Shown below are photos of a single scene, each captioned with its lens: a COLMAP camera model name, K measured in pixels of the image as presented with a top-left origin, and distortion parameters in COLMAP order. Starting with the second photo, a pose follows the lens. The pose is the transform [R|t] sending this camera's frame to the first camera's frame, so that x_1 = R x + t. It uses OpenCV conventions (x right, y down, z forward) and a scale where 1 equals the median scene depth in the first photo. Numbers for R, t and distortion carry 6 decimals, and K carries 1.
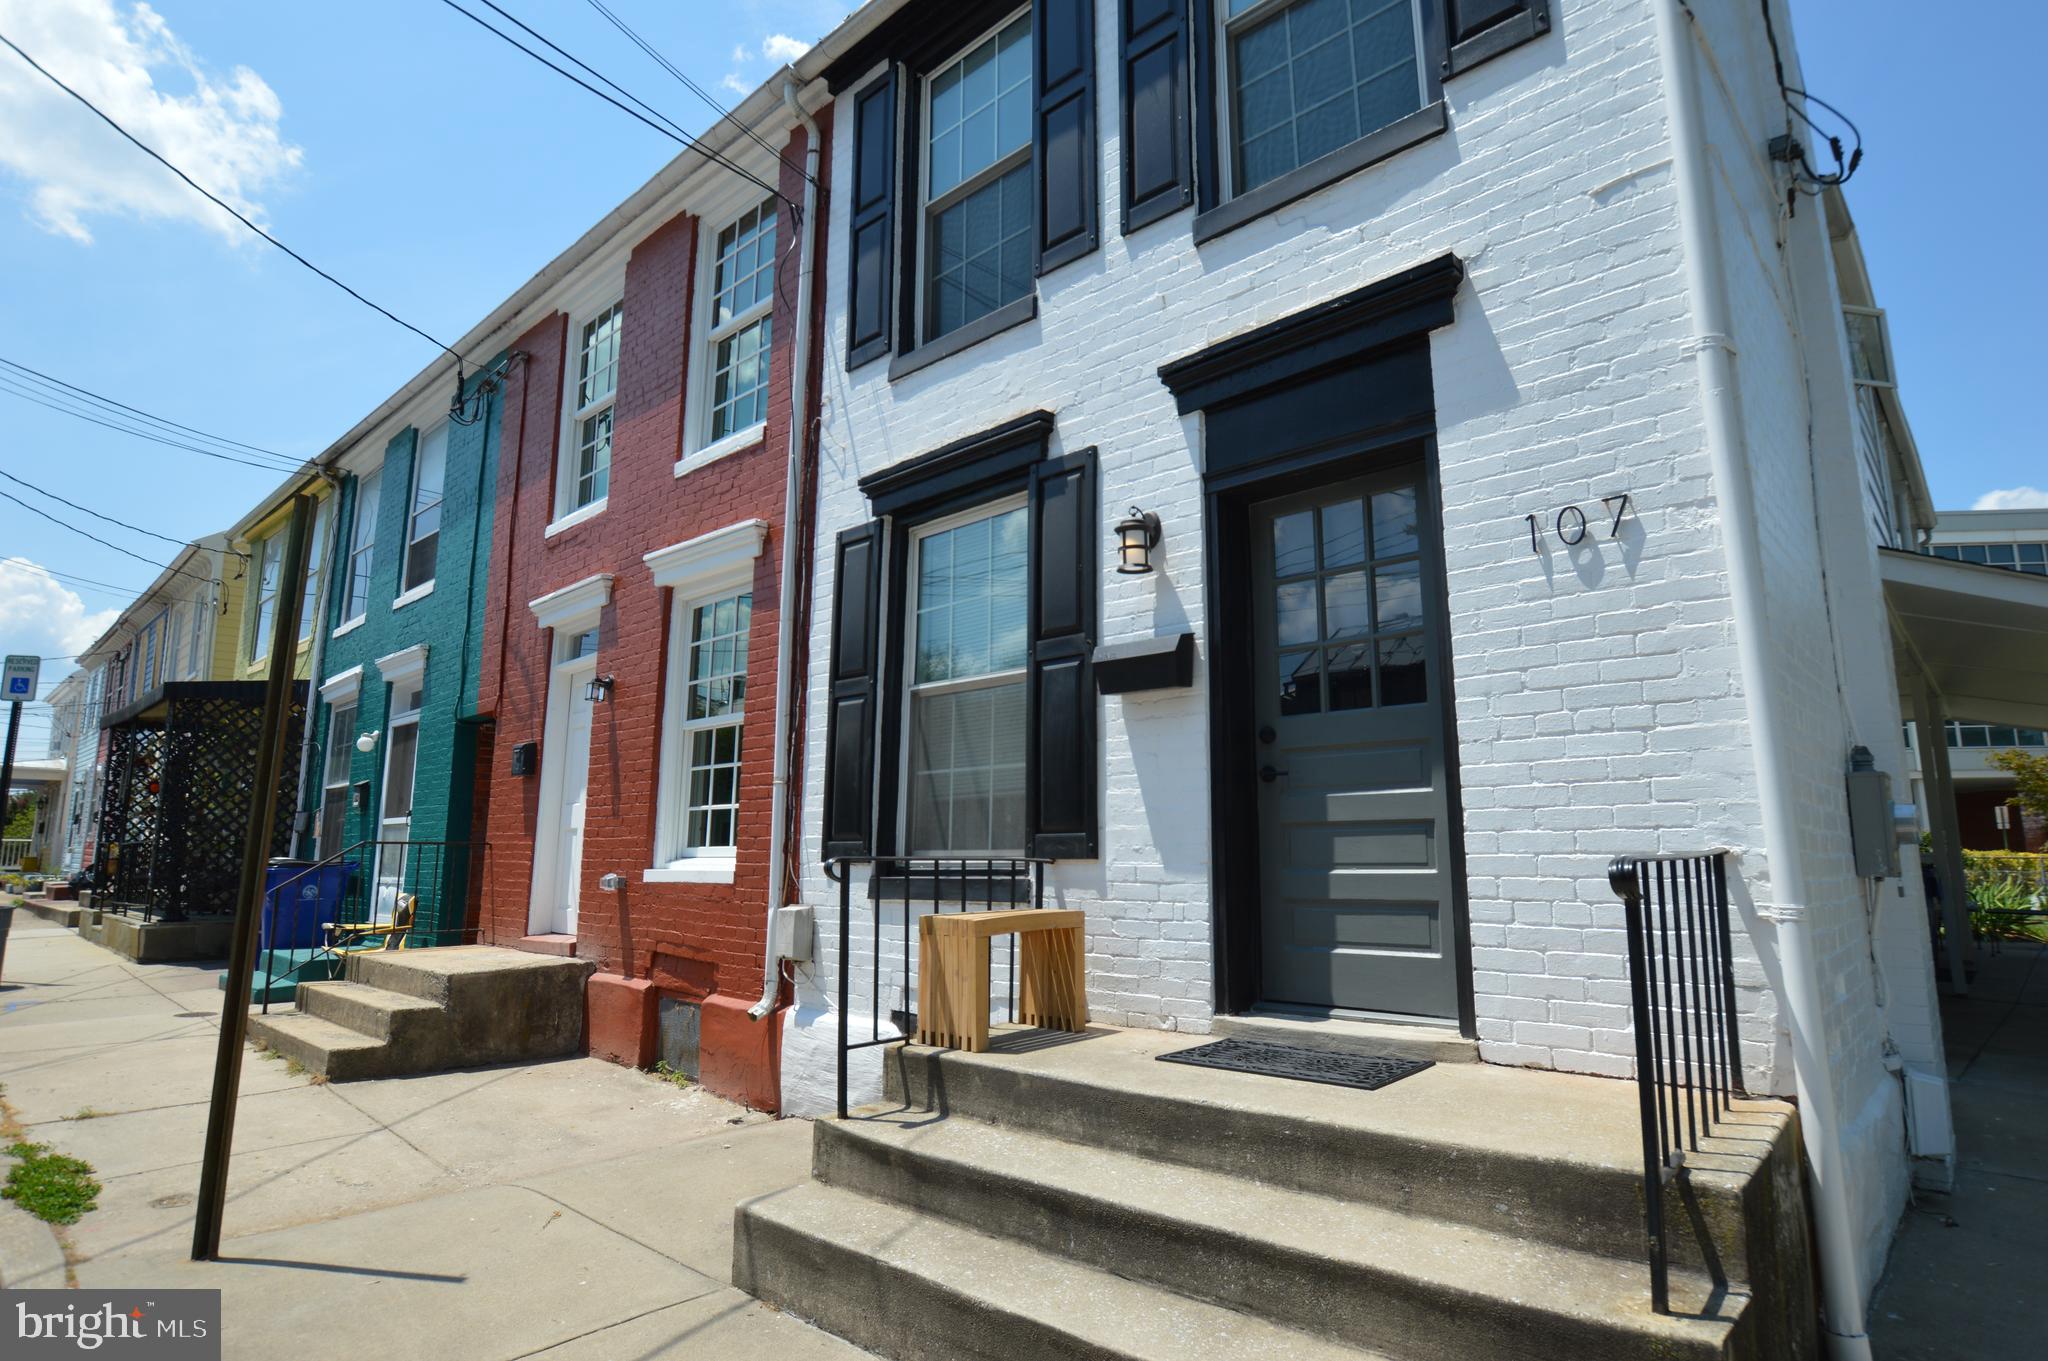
lens RADIAL K [[1084.3, 0, 1035.8], [0, 1084.3, 676.0], [0, 0, 1]] dist [-0.028622, 0.004424]
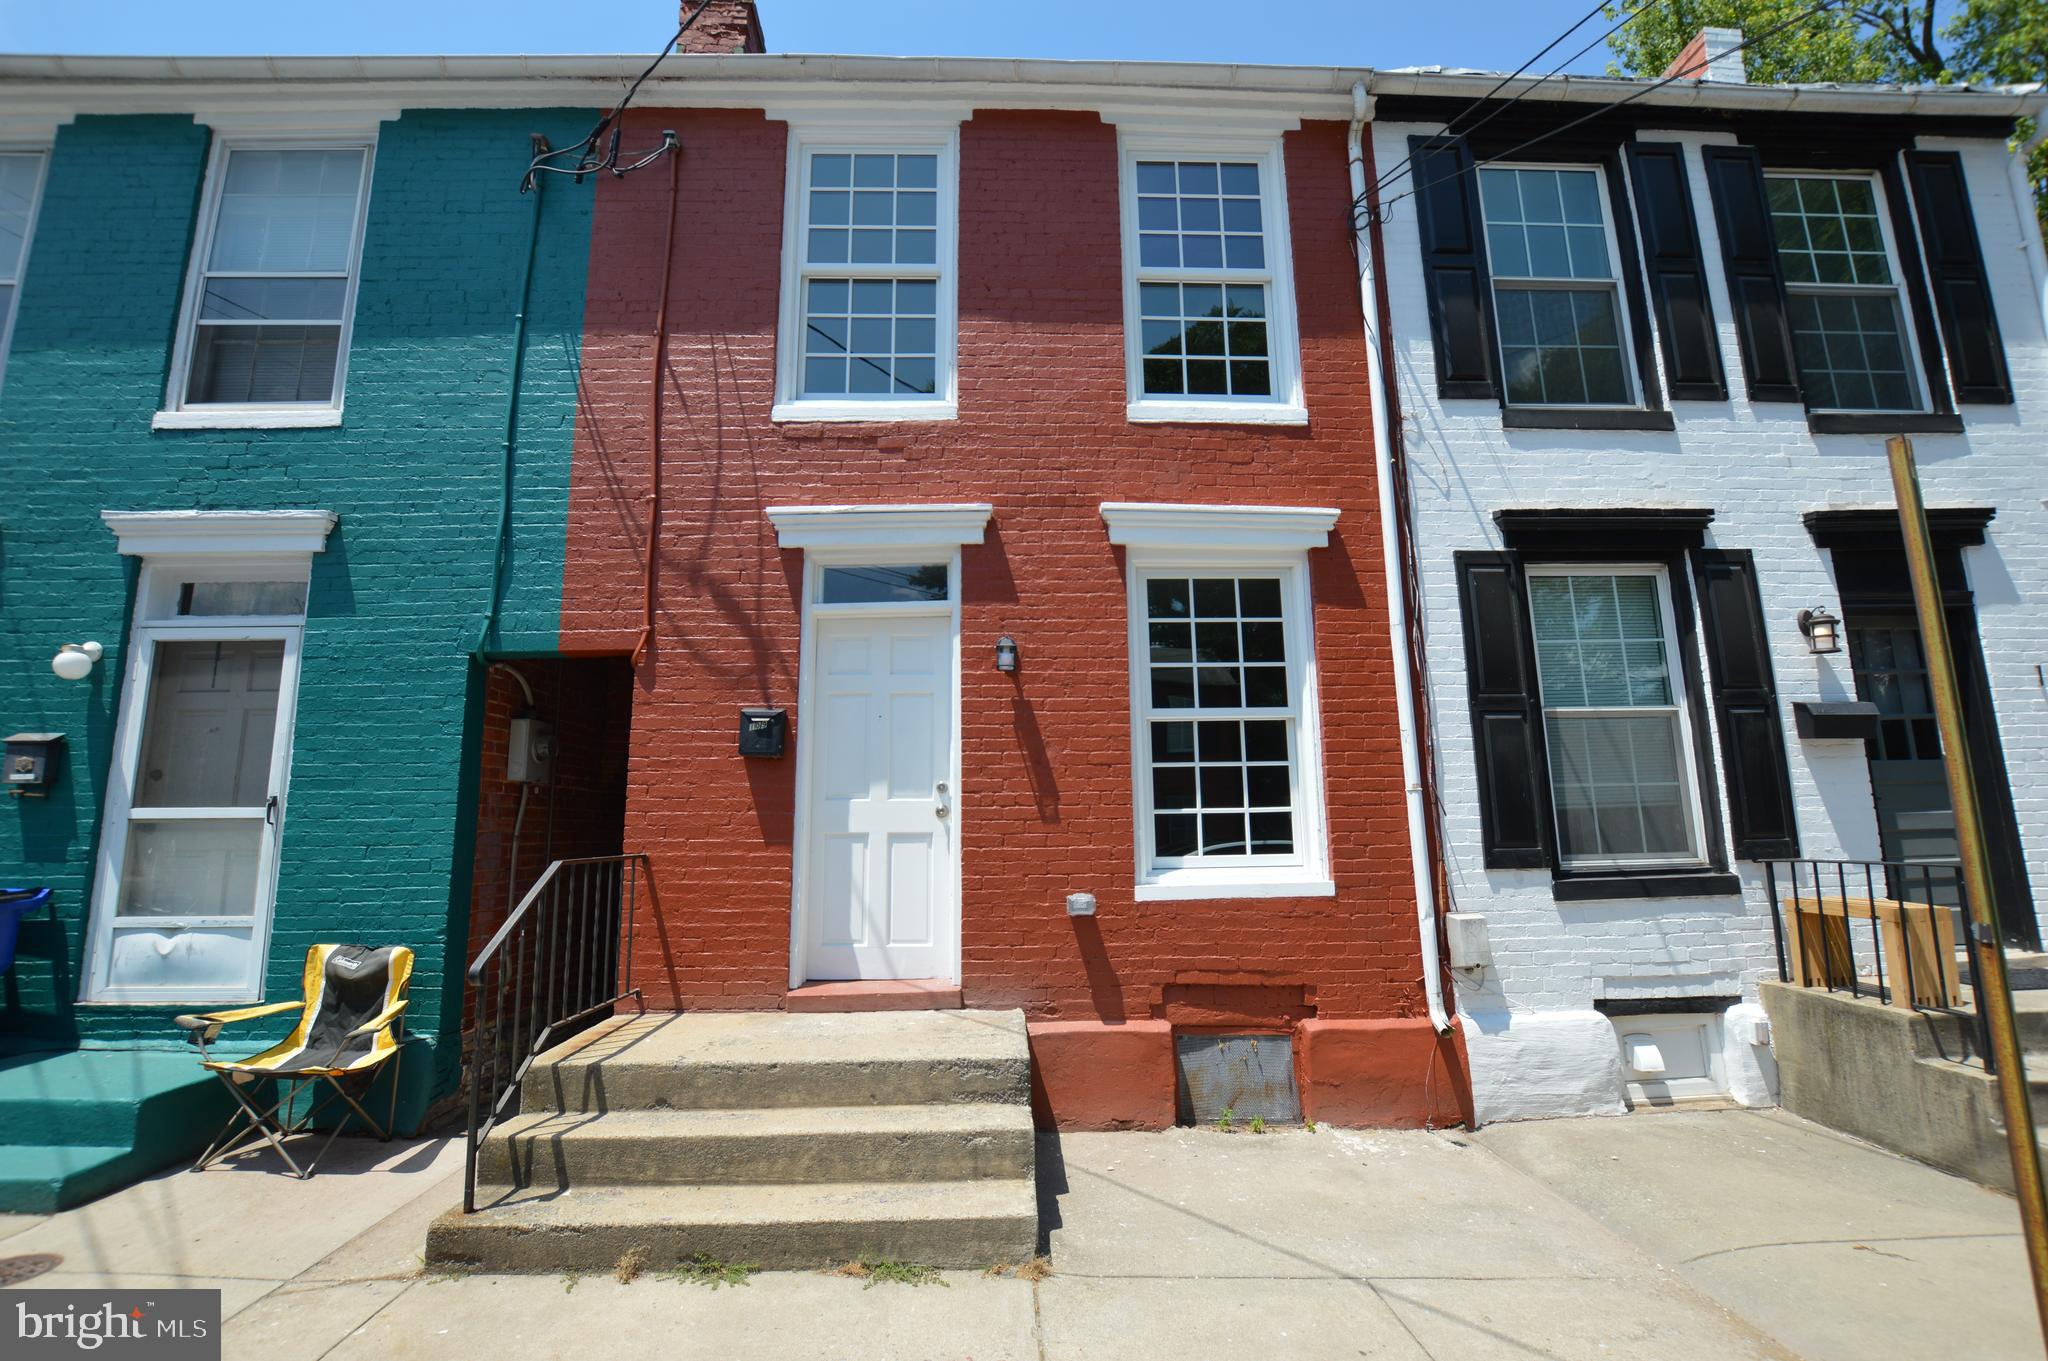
lens RADIAL K [[908.8, 0, 1031.2], [0, 908.8, 680.2], [0, 0, 1]] dist [-0.036332, 0.005566]
pose [[0.712743, 0.106730, 0.693258, -1.035824], [-0.104814, 0.993465, -0.045189, 0.071698], [-0.693550, -0.040455, 0.719271, 0.640138]]
